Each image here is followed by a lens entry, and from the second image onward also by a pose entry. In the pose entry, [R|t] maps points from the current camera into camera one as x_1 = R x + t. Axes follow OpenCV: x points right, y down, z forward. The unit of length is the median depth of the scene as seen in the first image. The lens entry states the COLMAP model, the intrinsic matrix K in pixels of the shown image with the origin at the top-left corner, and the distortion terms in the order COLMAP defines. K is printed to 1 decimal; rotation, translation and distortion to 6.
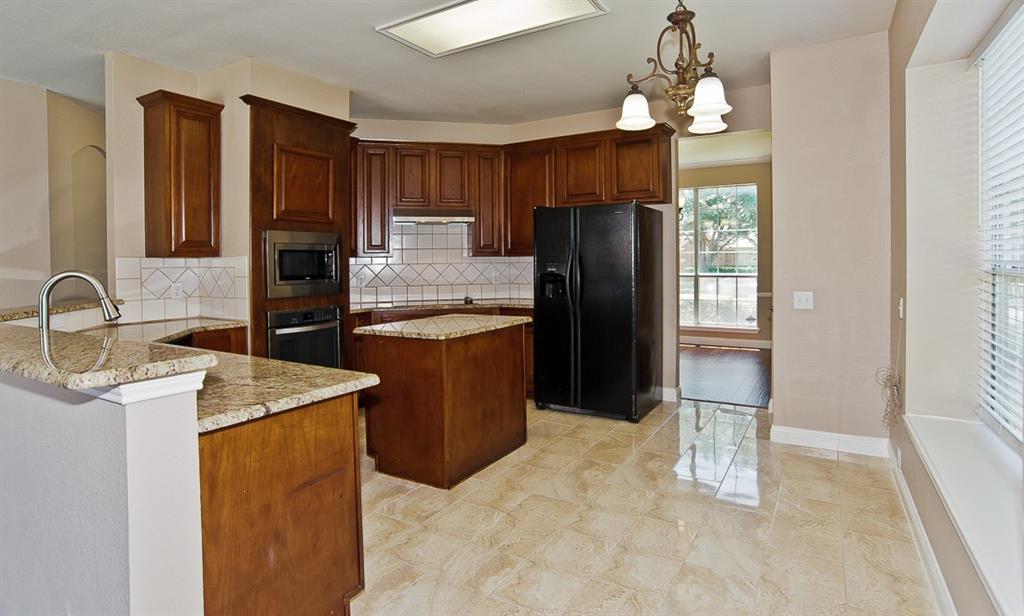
lens RADIAL K [[529.2, 0, 508.1], [0, 529.2, 270.5], [0, 0, 1]] dist [-0.043908, 0.000239]
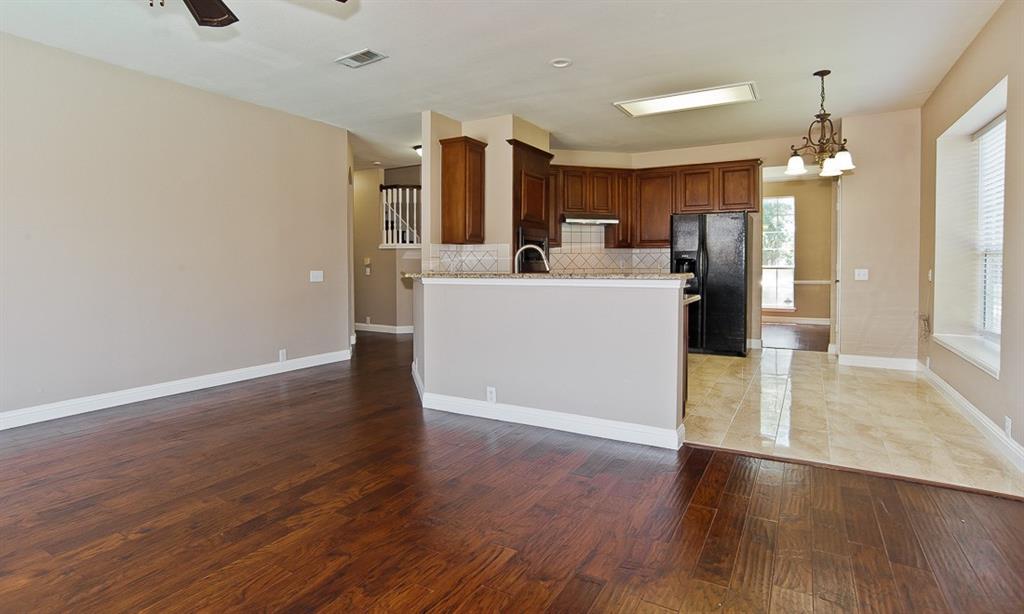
lens RADIAL K [[513.8, 0, 512.7], [0, 513.8, 274.8], [0, 0, 1]] dist [-0.020254, 0.001325]
pose [[0.999649, 0.009628, 0.024669, -0.514374], [-0.009788, 0.999932, 0.006372, 0.054187], [-0.024606, -0.006611, 0.999675, -0.506851]]
